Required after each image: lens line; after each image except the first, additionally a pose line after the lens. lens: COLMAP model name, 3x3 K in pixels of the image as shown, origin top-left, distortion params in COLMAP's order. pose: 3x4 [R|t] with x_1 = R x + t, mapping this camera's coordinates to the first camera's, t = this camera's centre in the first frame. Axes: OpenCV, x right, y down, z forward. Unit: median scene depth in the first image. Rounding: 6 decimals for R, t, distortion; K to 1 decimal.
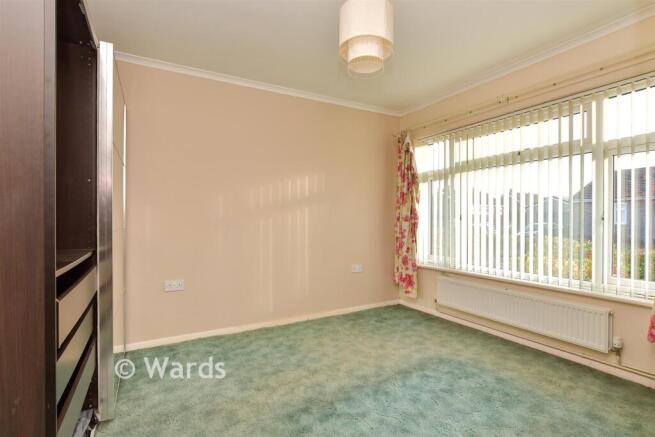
lens RADIAL K [[322.6, 0, 327.5], [0, 322.6, 218.5], [0, 0, 1]] dist [-0.001657, -0.000427]
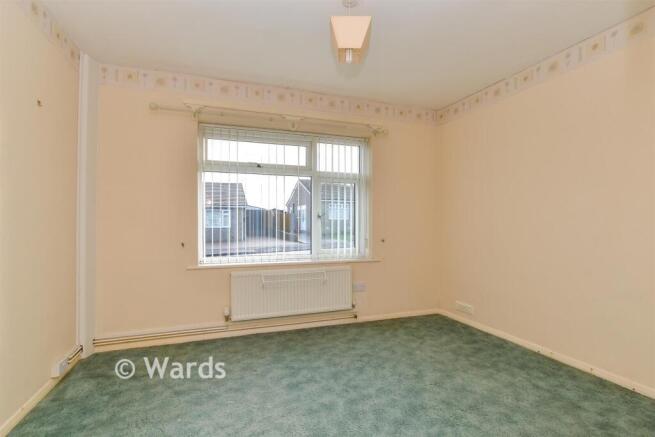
lens RADIAL K [[322.6, 0, 327.5], [0, 322.6, 218.5], [0, 0, 1]] dist [-0.001657, -0.000427]
pose [[0.180254, 0.016605, 0.983480, -0.616670], [0.009145, 0.999786, -0.018557, 0.008577], [-0.983578, 0.012339, 0.180064, 0.744688]]
